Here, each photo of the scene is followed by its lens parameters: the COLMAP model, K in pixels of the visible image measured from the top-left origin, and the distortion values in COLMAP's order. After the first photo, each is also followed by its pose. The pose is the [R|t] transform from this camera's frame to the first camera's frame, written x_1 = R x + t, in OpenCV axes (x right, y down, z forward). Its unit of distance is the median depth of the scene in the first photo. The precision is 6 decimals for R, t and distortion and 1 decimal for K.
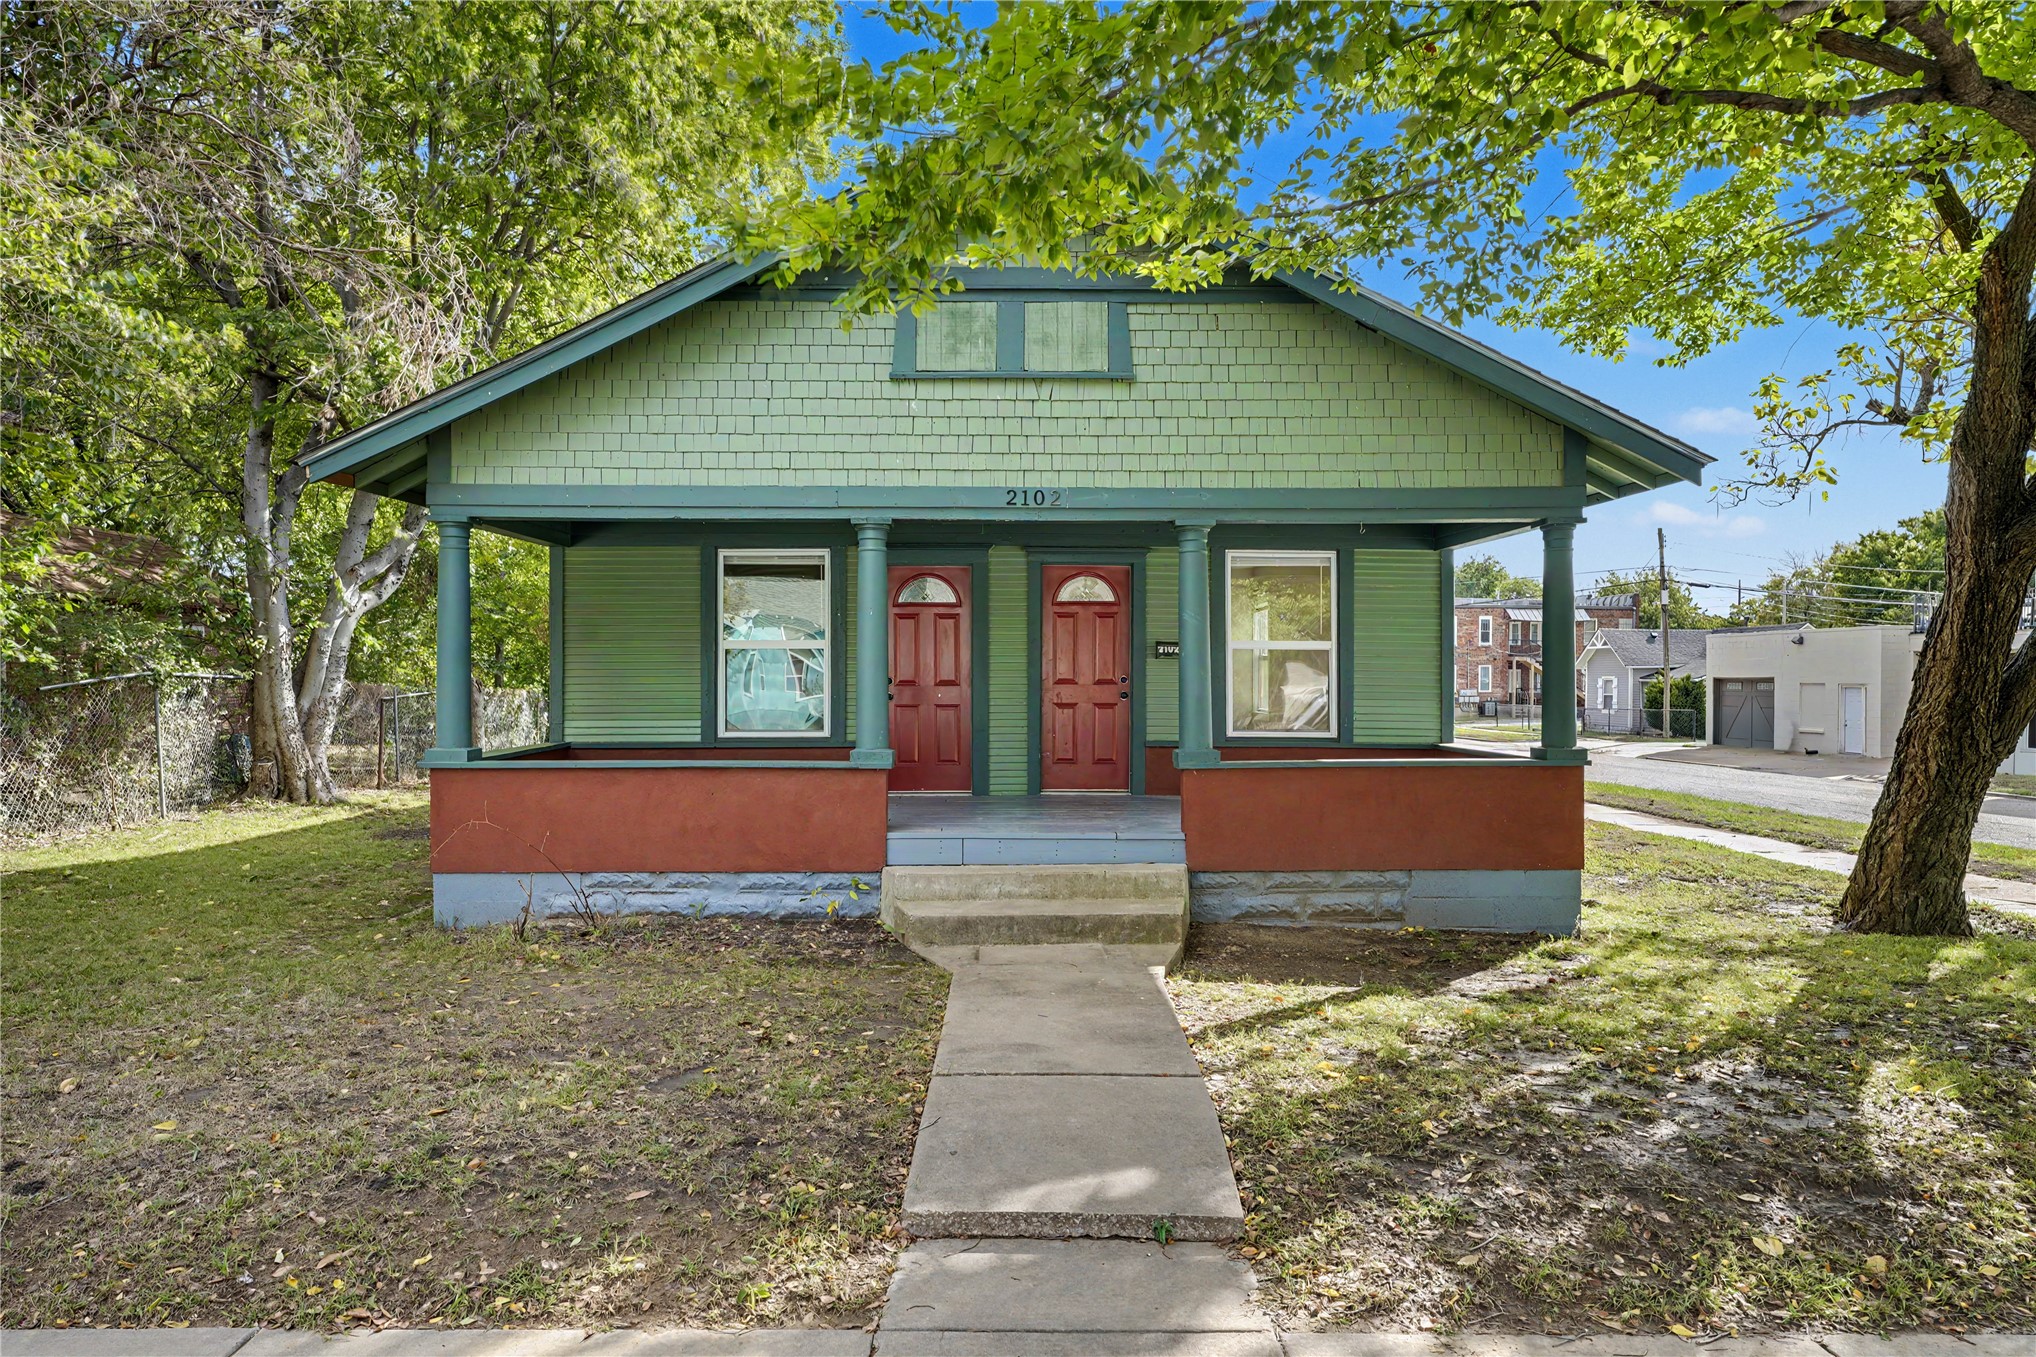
lens RADIAL K [[1273.3, 0, 1026.6], [0, 1273.3, 685.0], [0, 0, 1]] dist [0.002338, 0.004741]
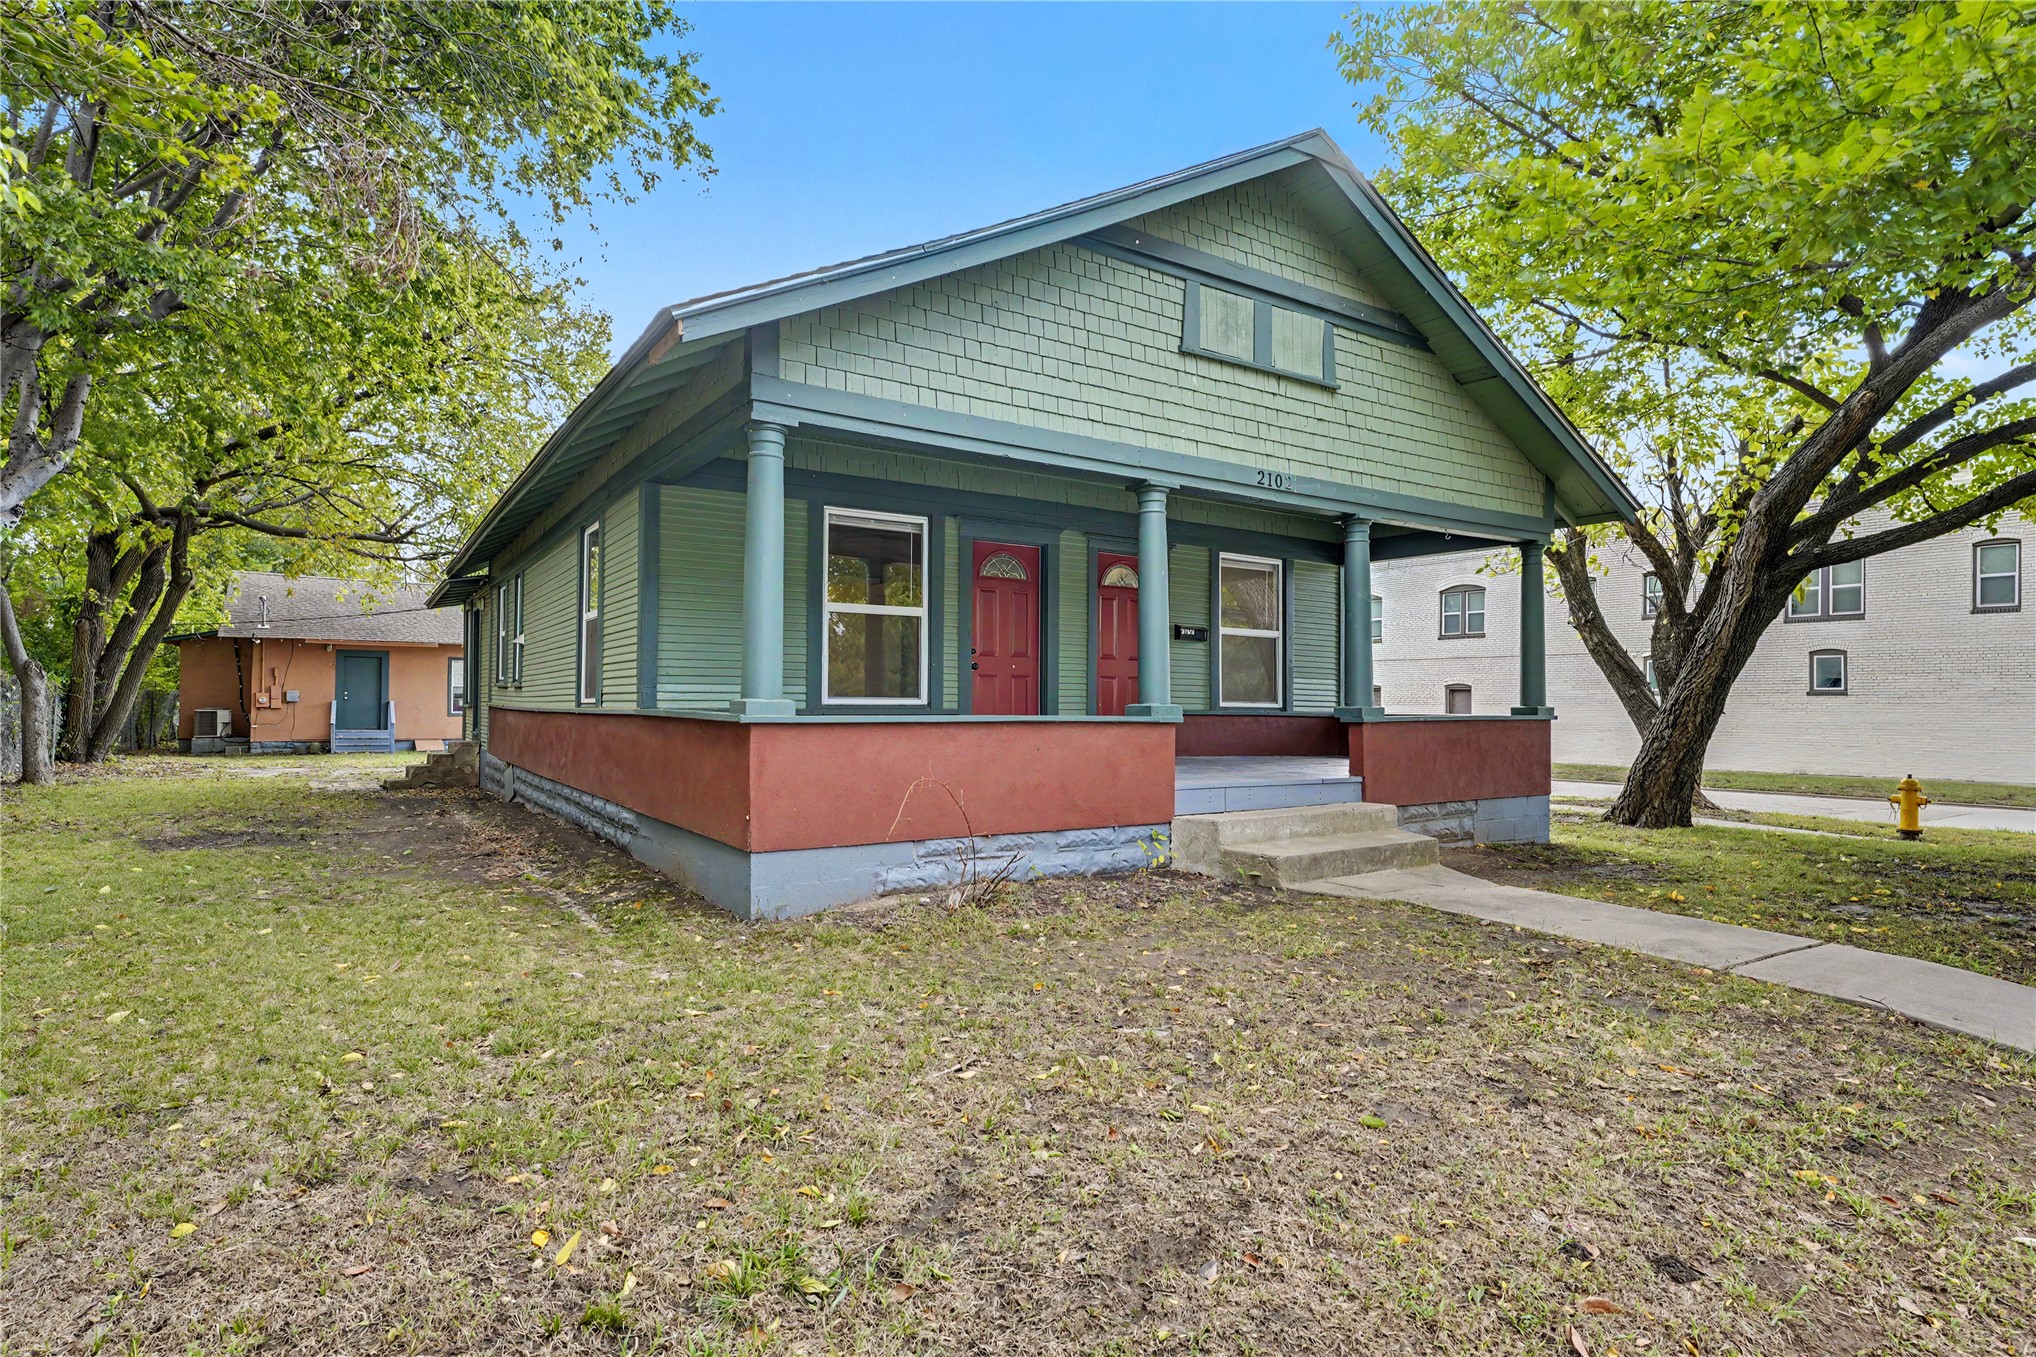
lens RADIAL K [[1036.9, 0, 1014.6], [0, 1036.9, 682.5], [0, 0, 1]] dist [0.010019, 0.000095]
pose [[0.849727, 0.017098, 0.526946, -0.666120], [-0.005579, 0.999710, -0.023442, 0.053259], [-0.527194, 0.016979, 0.849575, 0.347035]]
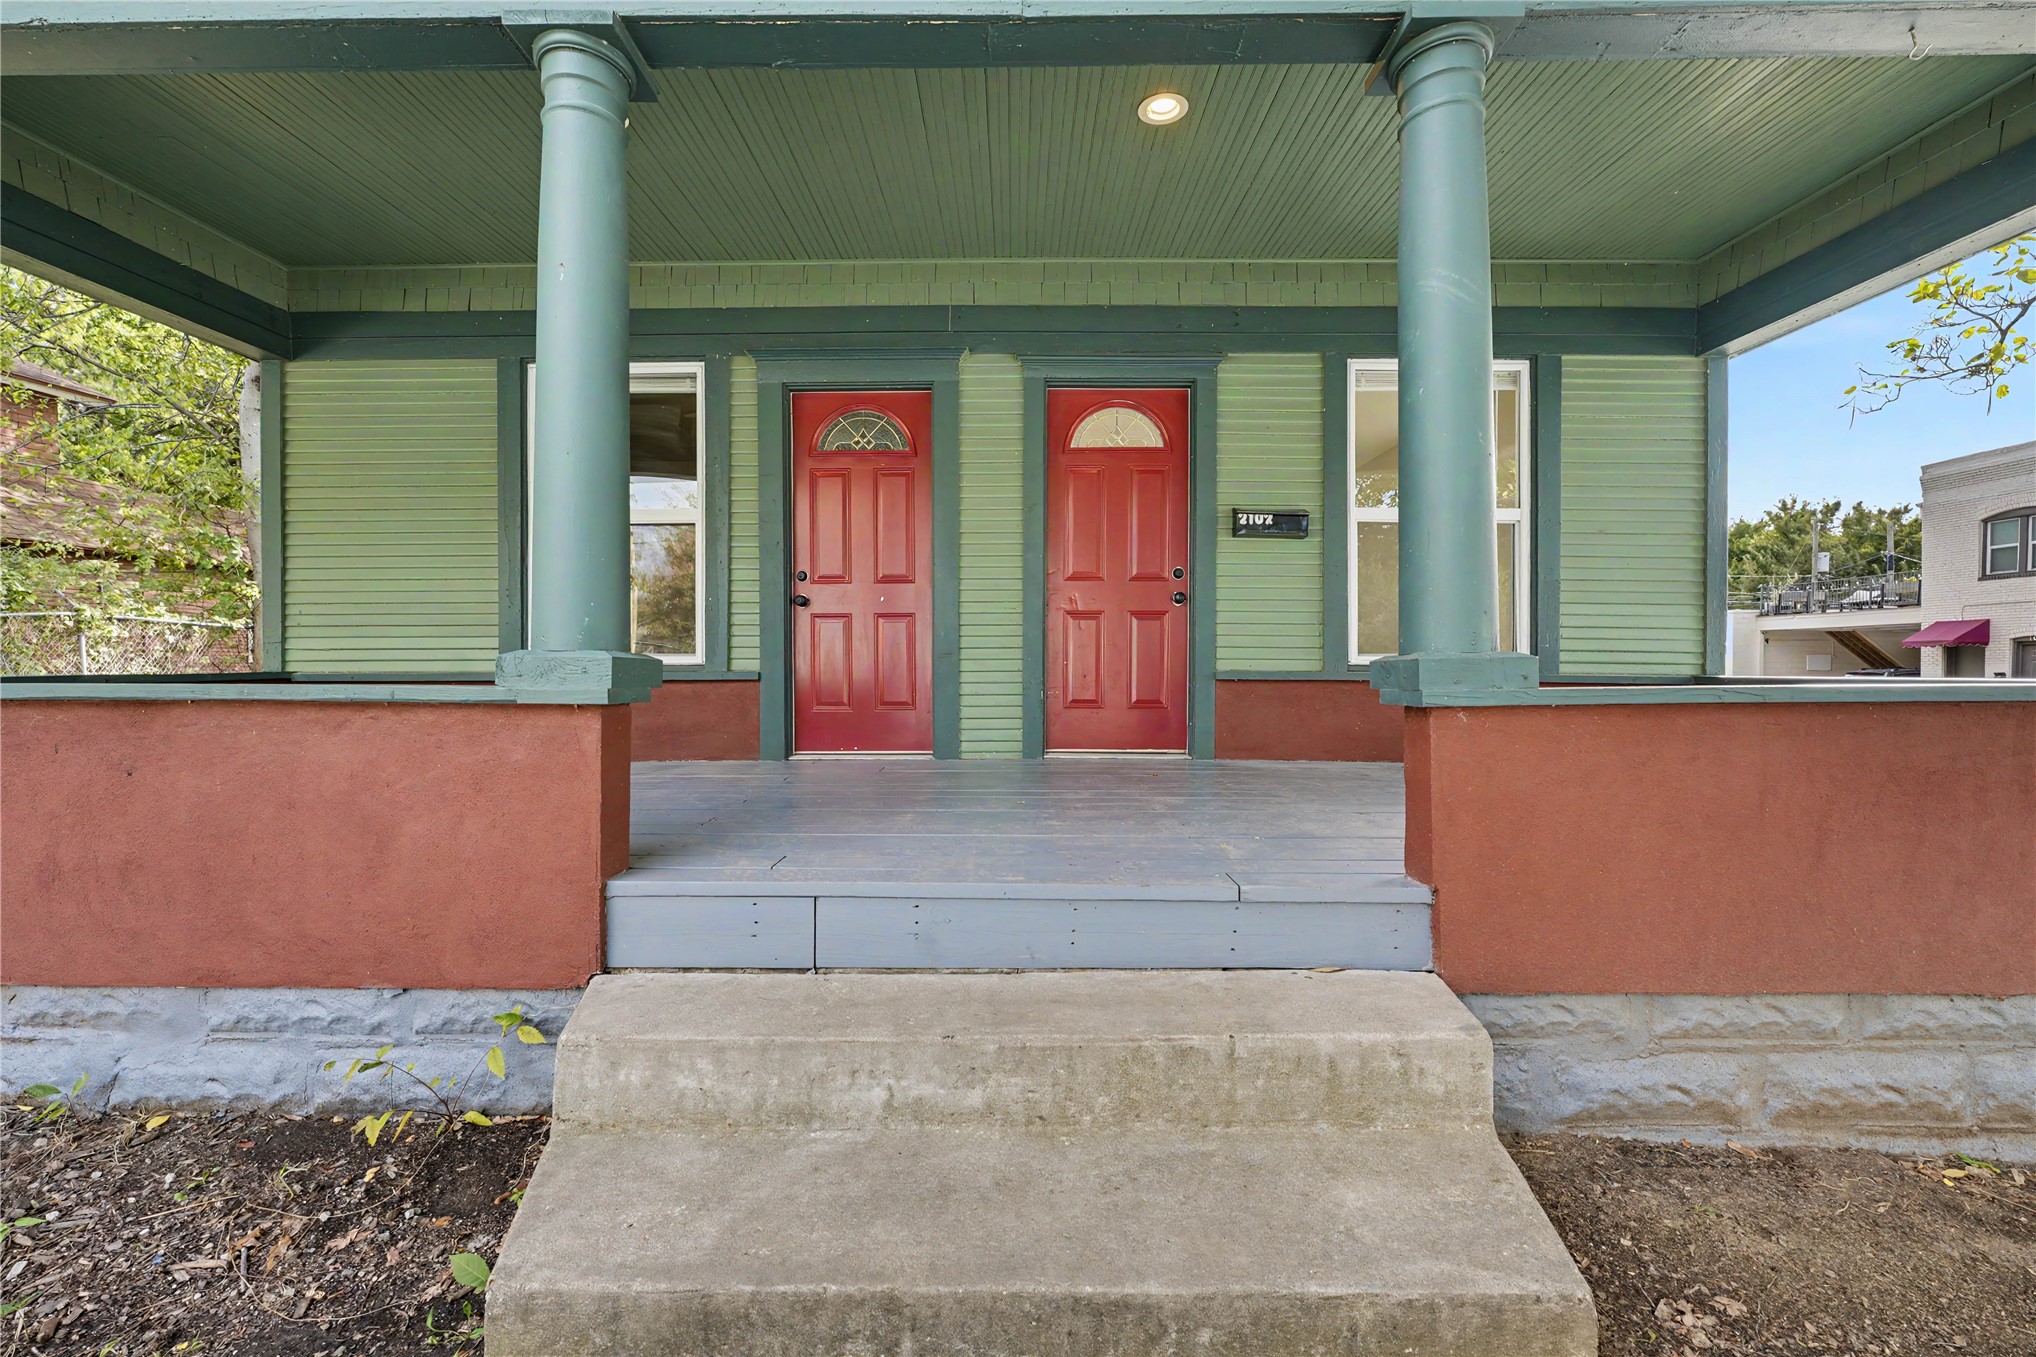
lens RADIAL K [[817.2, 0, 1022.1], [0, 817.2, 678.7], [0, 0, 1]] dist [-0.001487, 0.000175]
pose [[0.999468, 0.000756, -0.032594, 0.016742], [-0.000473, 0.999962, 0.008696, 0.056254], [0.032600, -0.008675, 0.999431, 0.769425]]
